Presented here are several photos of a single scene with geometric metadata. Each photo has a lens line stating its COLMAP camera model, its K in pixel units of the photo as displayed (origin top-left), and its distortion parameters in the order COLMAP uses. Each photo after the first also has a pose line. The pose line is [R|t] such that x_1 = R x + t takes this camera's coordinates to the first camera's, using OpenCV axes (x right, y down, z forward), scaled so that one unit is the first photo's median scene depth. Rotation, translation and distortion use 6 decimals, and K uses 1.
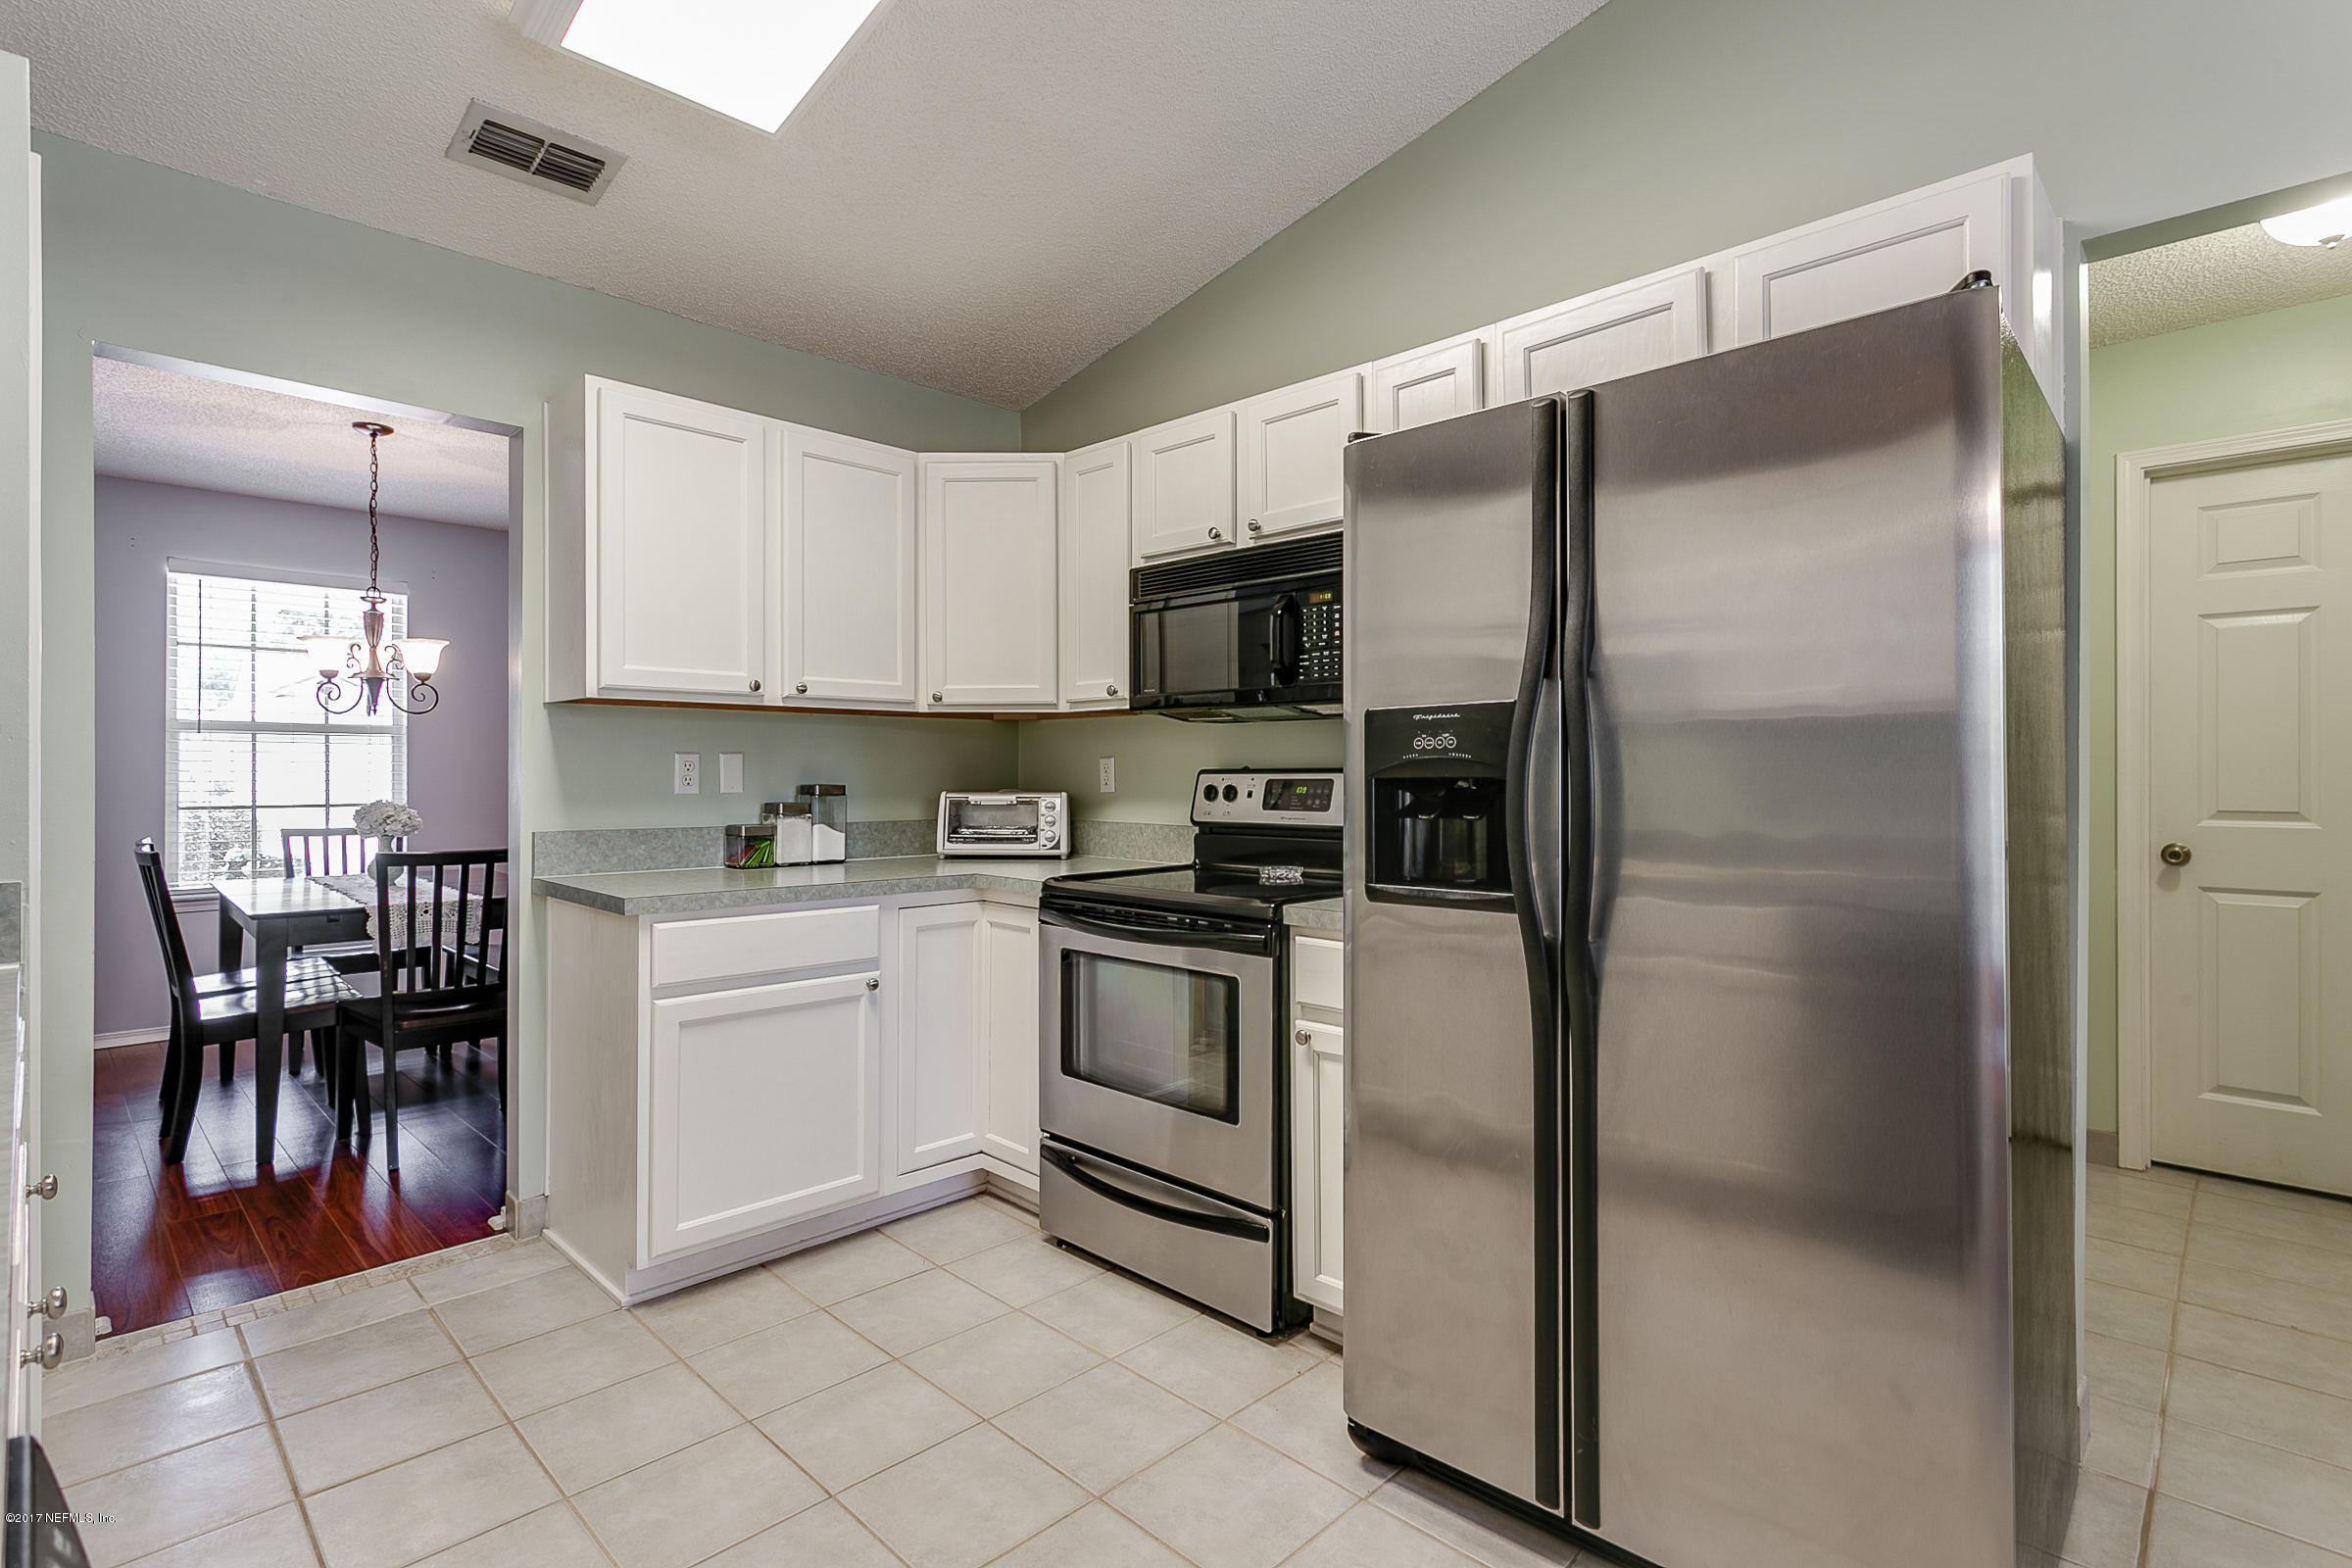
lens RADIAL K [[1118.4, 0, 1170.9], [0, 1118.4, 774.0], [0, 0, 1]] dist [-0.005297, -0.000361]
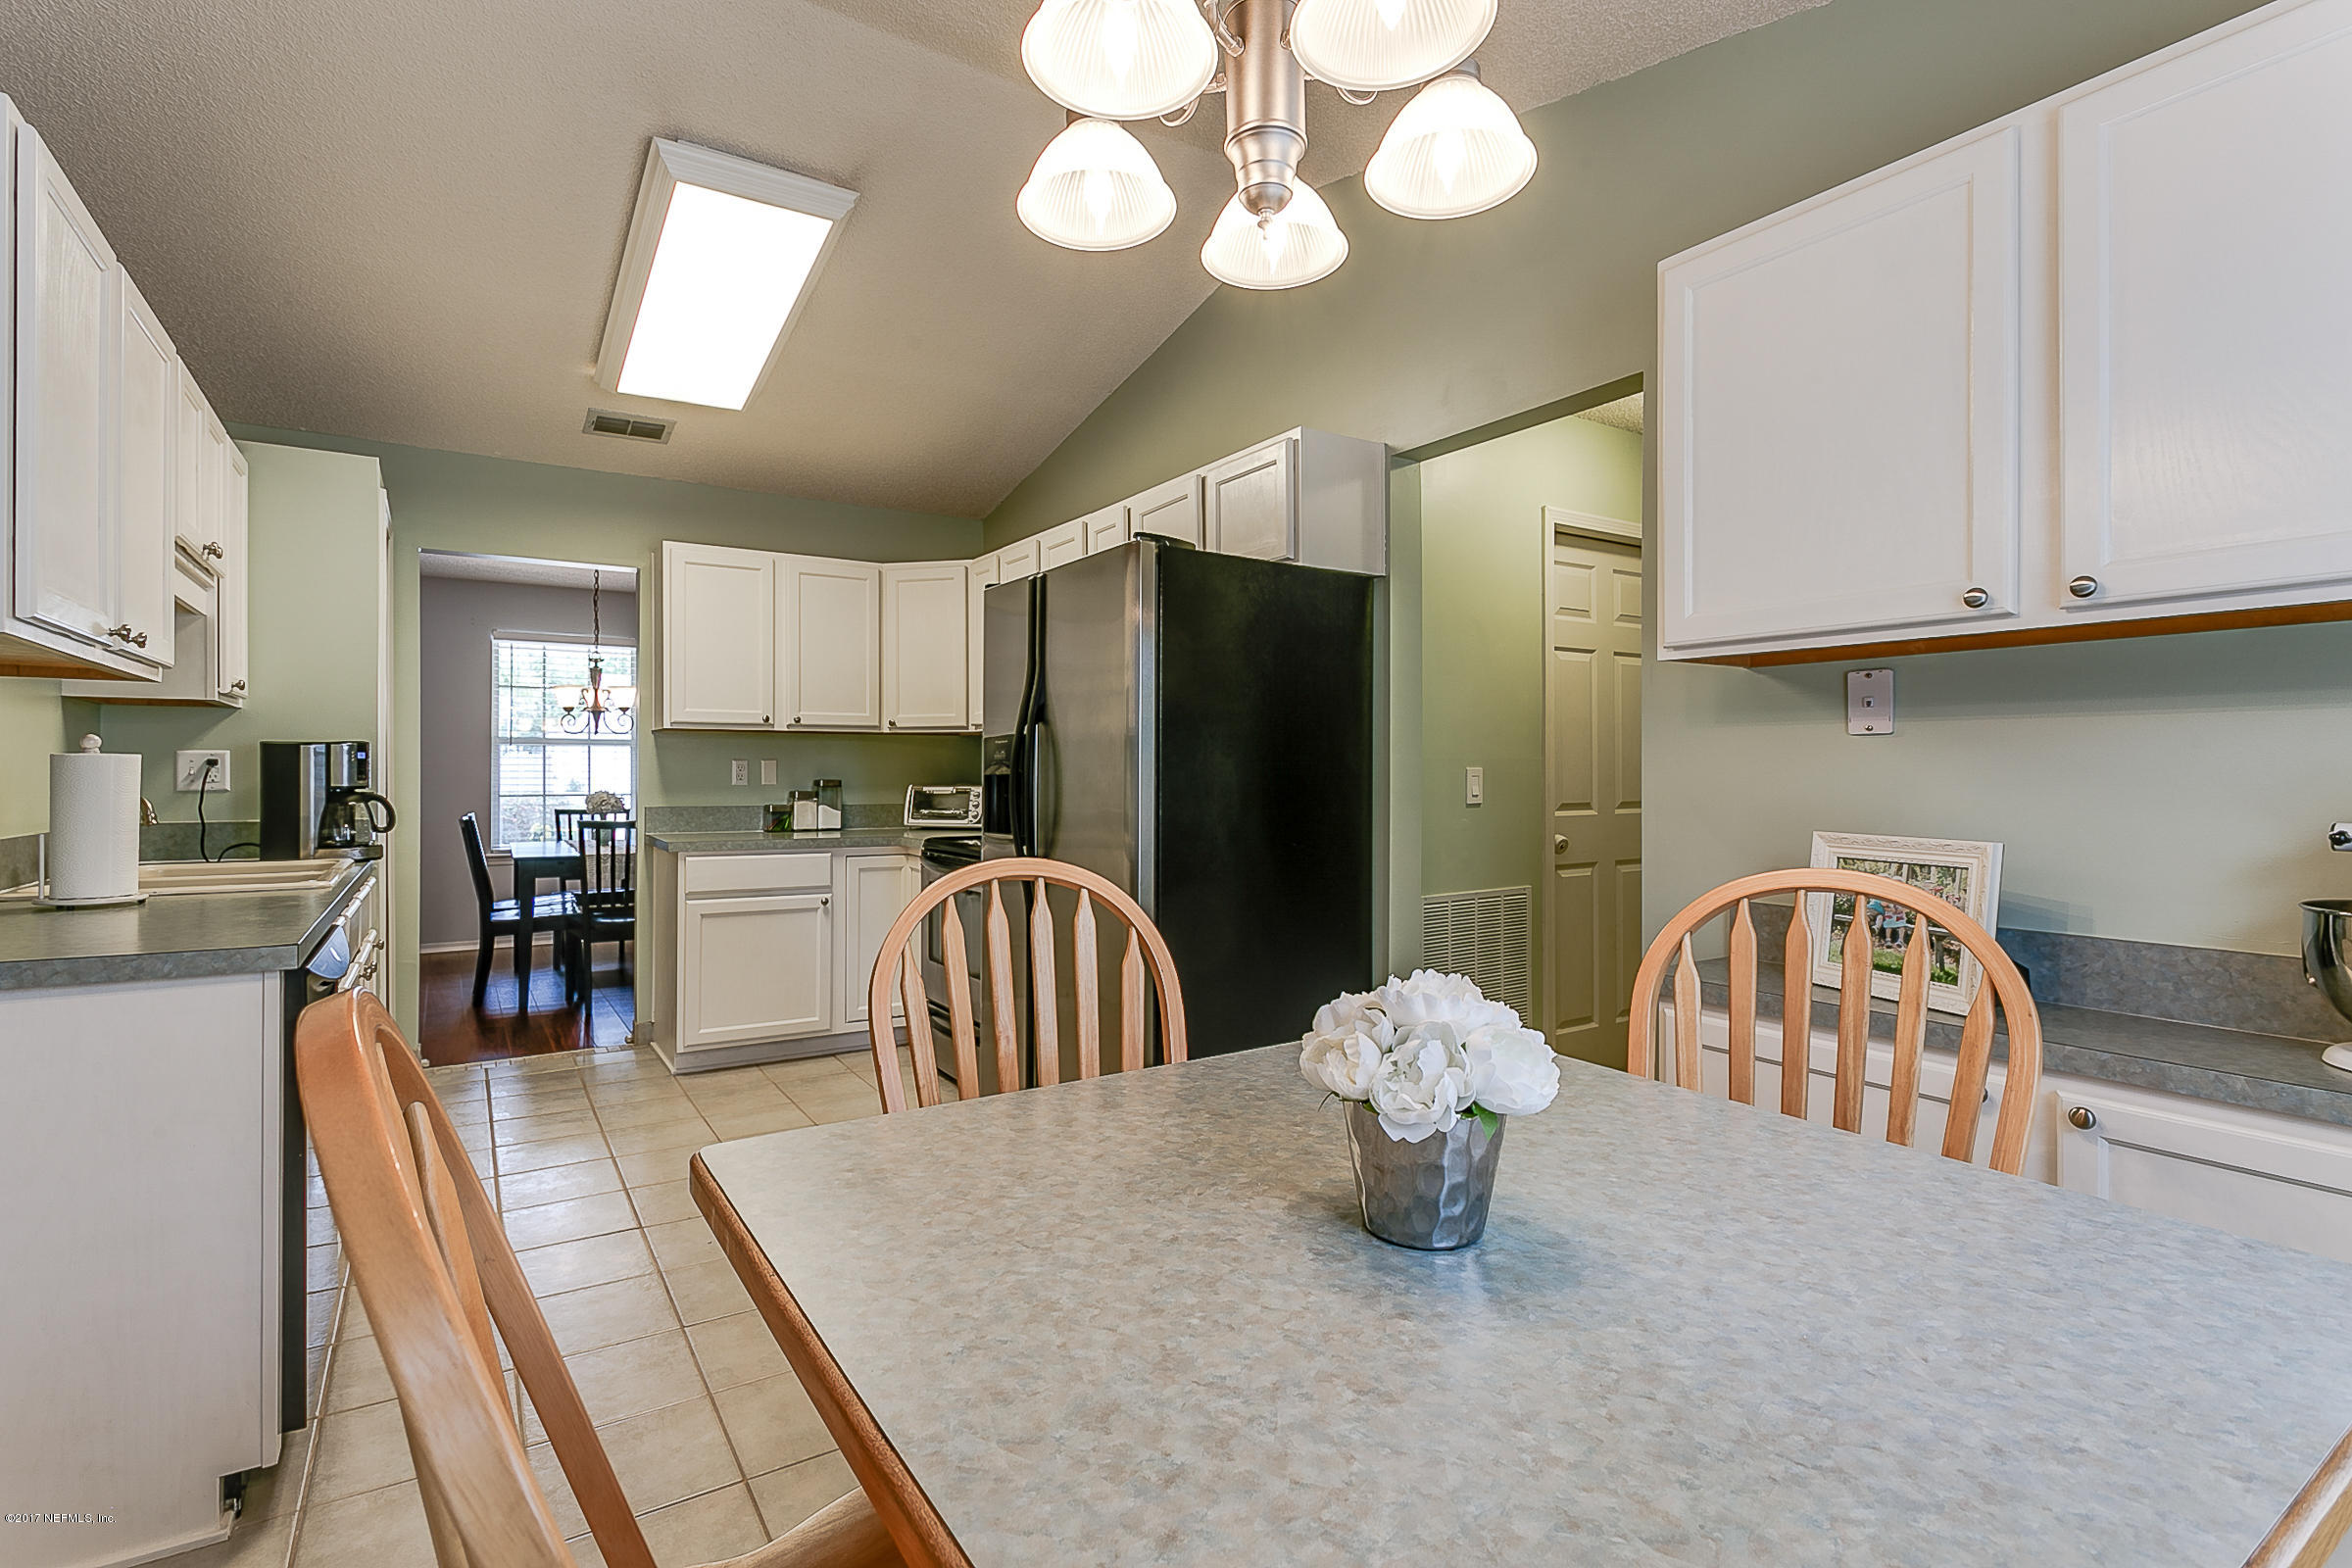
lens RADIAL K [[1118.4, 0, 1170.9], [0, 1118.4, 774.0], [0, 0, 1]] dist [-0.005297, -0.000361]
pose [[0.975133, -0.000259, -0.221620, 0.510232], [0.000732, 0.999998, 0.002054, -0.001462], [0.221619, -0.002165, 0.975131, -0.418021]]
